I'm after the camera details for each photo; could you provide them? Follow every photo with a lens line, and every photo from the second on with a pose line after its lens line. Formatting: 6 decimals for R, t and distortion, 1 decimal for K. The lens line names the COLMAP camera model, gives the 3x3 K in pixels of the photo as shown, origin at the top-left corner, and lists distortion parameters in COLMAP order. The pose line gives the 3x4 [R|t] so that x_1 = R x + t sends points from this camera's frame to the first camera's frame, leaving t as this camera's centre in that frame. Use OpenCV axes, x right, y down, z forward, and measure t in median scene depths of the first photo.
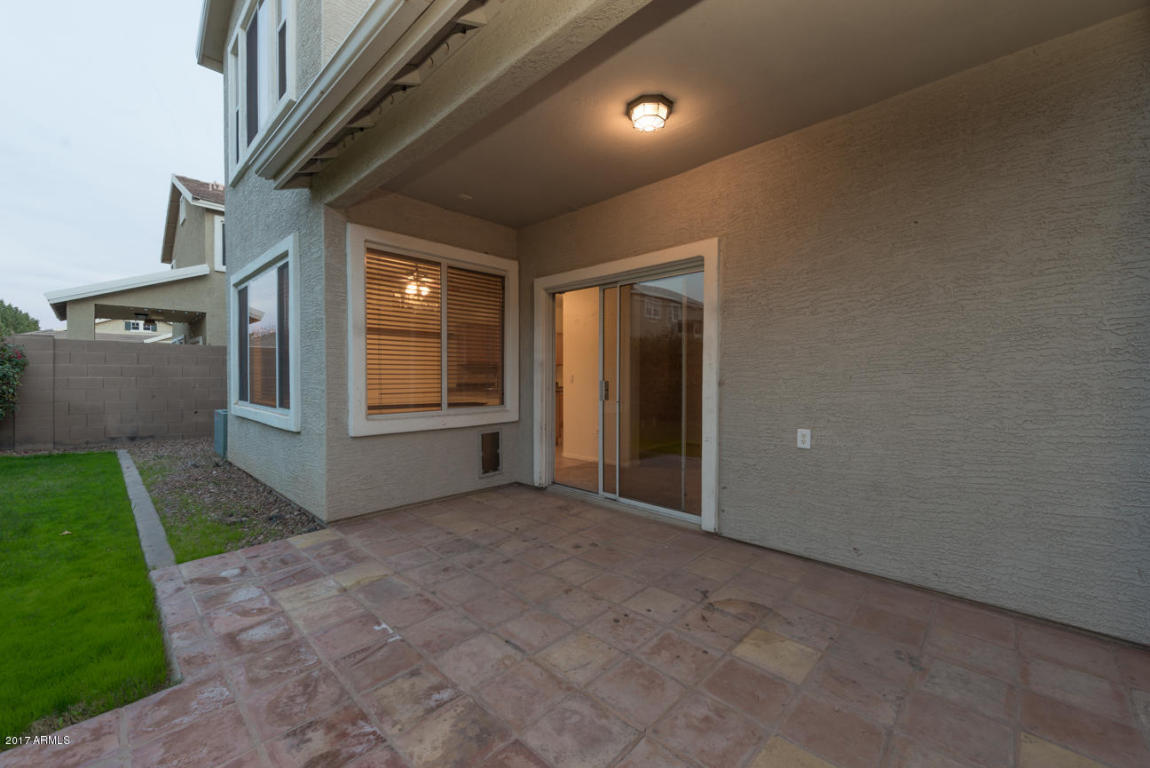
lens RADIAL K [[463.7, 0, 578.3], [0, 463.7, 383.9], [0, 0, 1]] dist [0.003054, -0.001478]
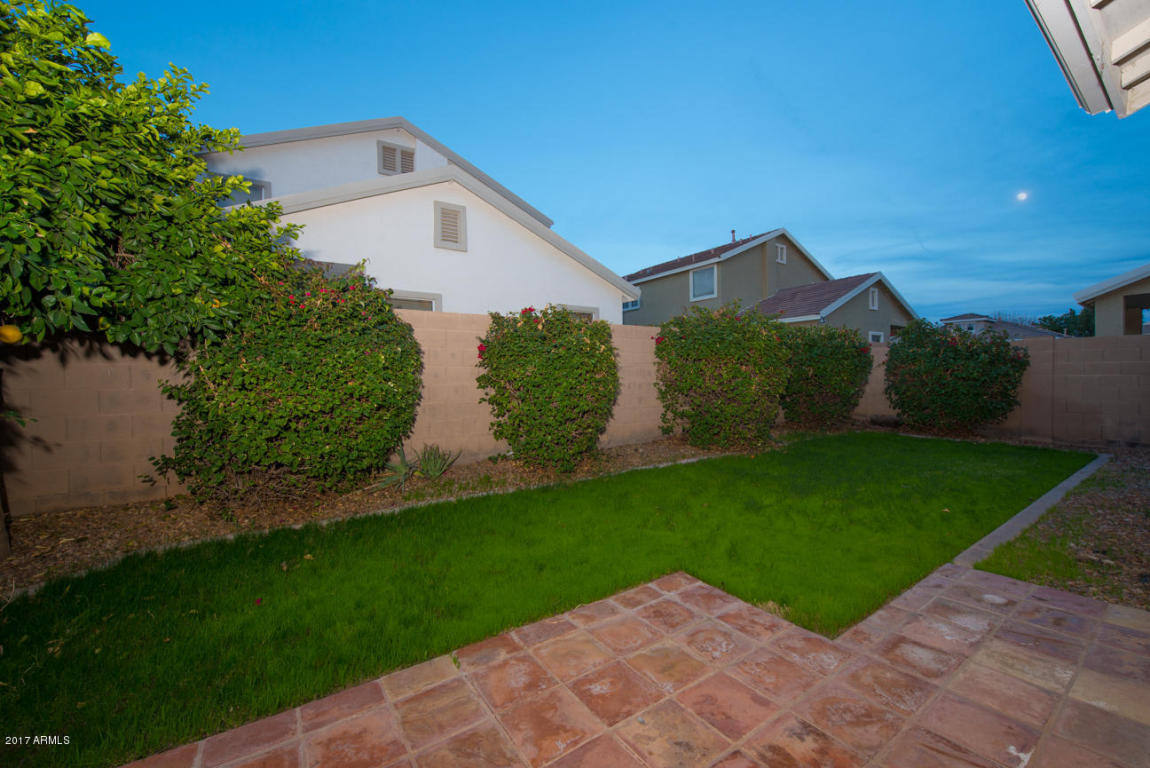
lens RADIAL K [[463.7, 0, 579.4], [0, 463.7, 382.7], [0, 0, 1]] dist [0.003054, -0.001478]
pose [[-0.235310, 0.004304, -0.971911, 0.358036], [0.003577, 0.999987, 0.003562, -0.014740], [0.971914, -0.002638, -0.235322, 0.525692]]
